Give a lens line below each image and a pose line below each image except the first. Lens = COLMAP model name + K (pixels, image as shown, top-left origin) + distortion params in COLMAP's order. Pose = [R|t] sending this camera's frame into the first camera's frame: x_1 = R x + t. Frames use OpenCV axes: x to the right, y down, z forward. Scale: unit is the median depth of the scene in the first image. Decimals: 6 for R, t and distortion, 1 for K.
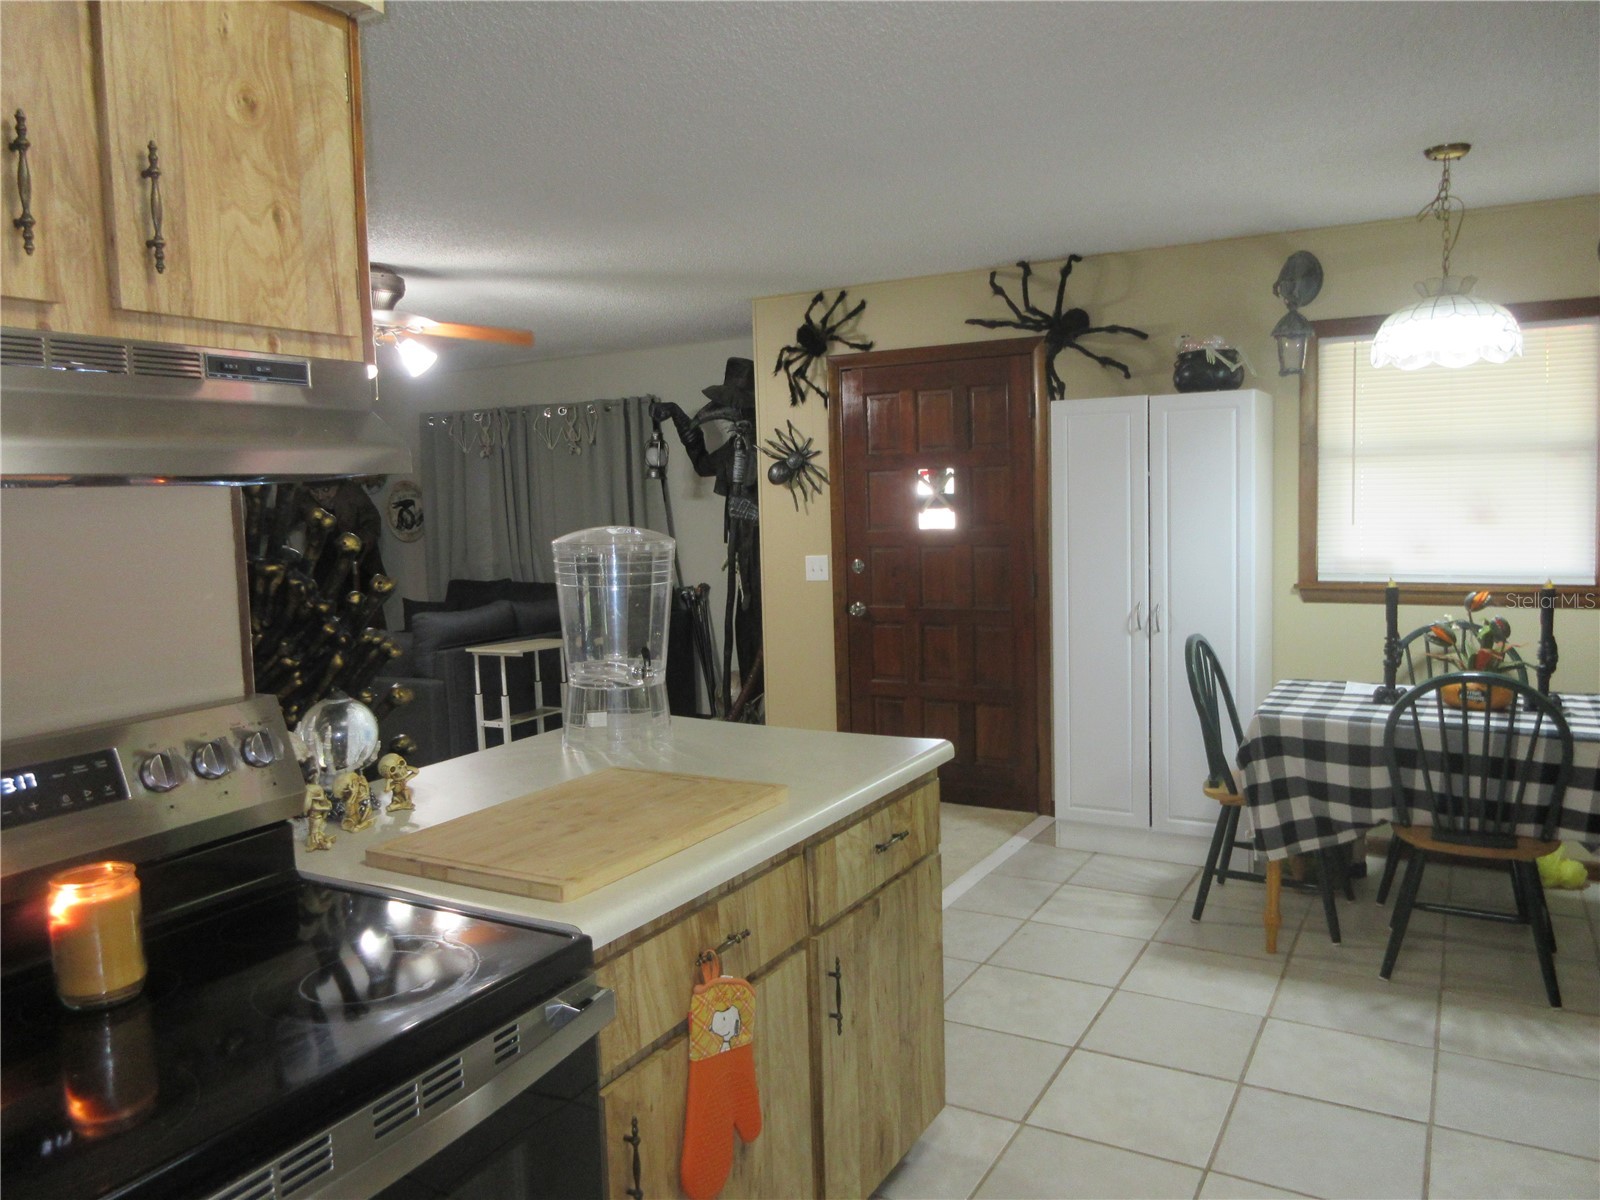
lens RADIAL K [[1173.0, 0, 804.7], [0, 1173.0, 597.6], [0, 0, 1]] dist [-0.005313, 0.001846]
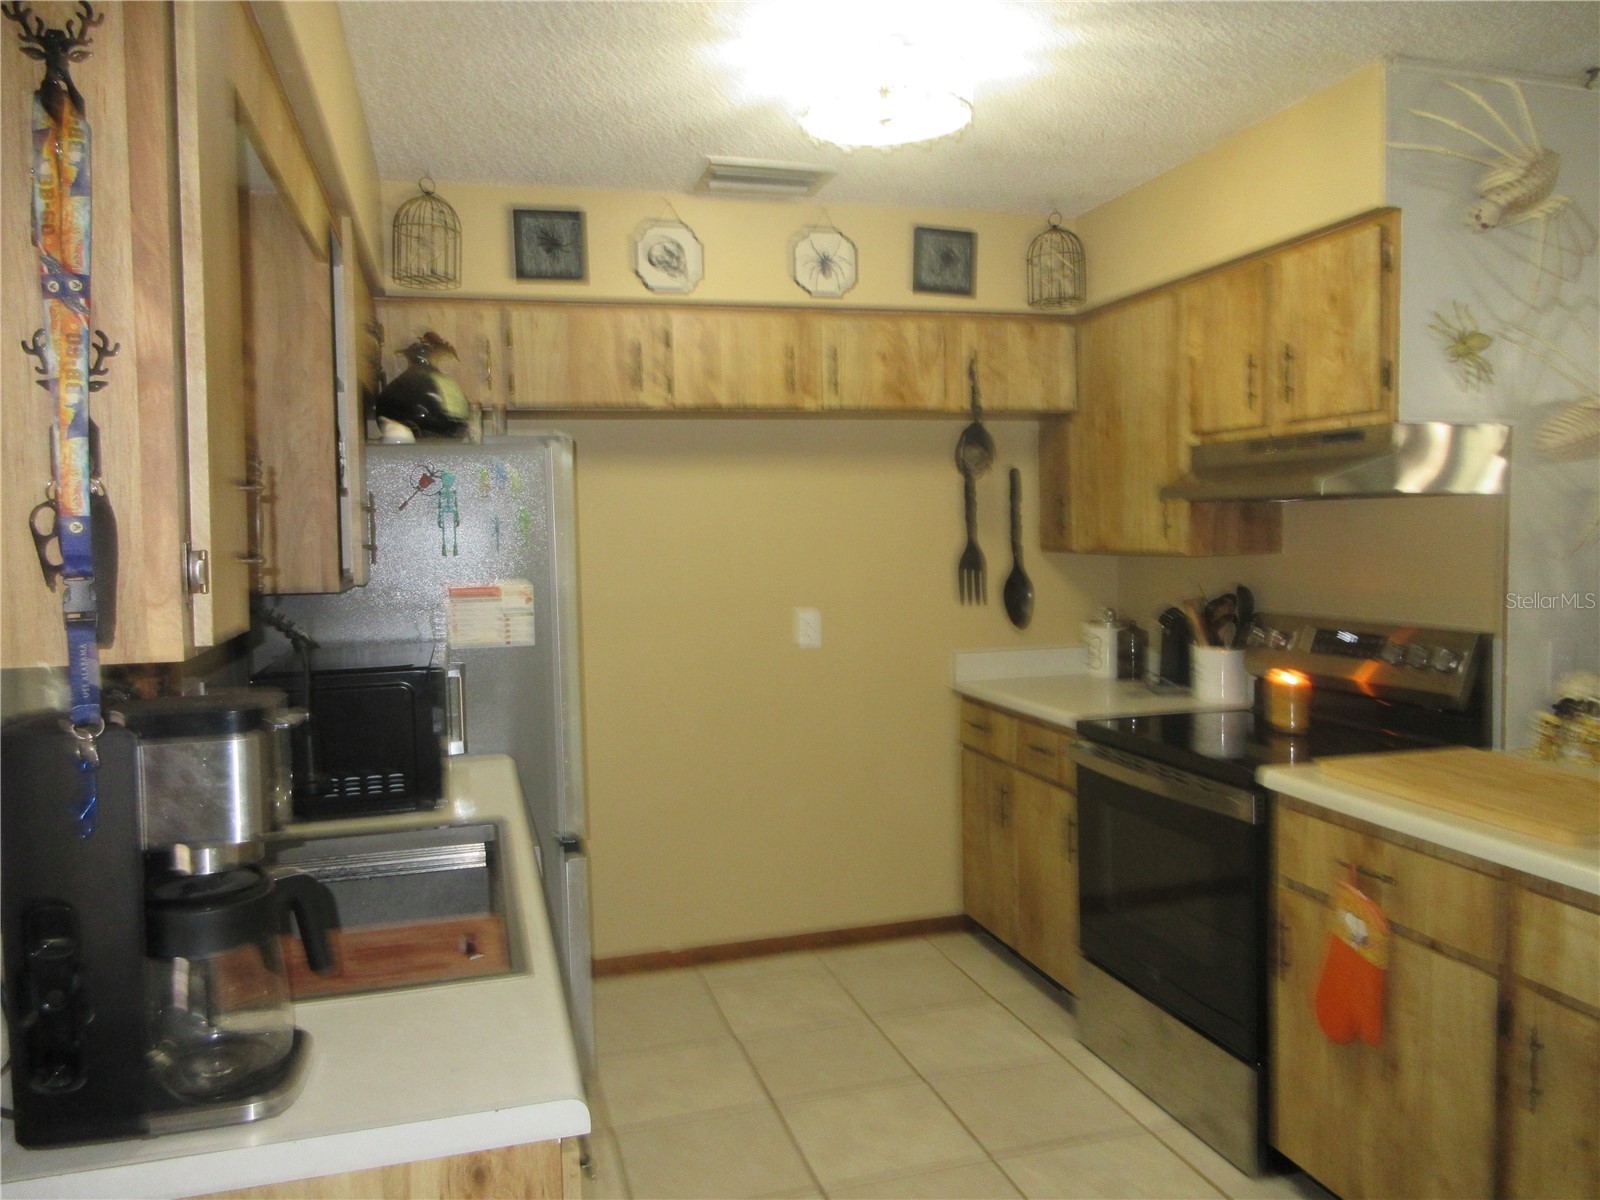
lens RADIAL K [[1173.0, 0, 804.7], [0, 1173.0, 597.6], [0, 0, 1]] dist [-0.005313, 0.001846]
pose [[-0.695271, 0.088039, -0.713335, 1.307675], [-0.030534, 0.987956, 0.151692, -0.174574], [0.718099, 0.127248, -0.684209, 1.495381]]
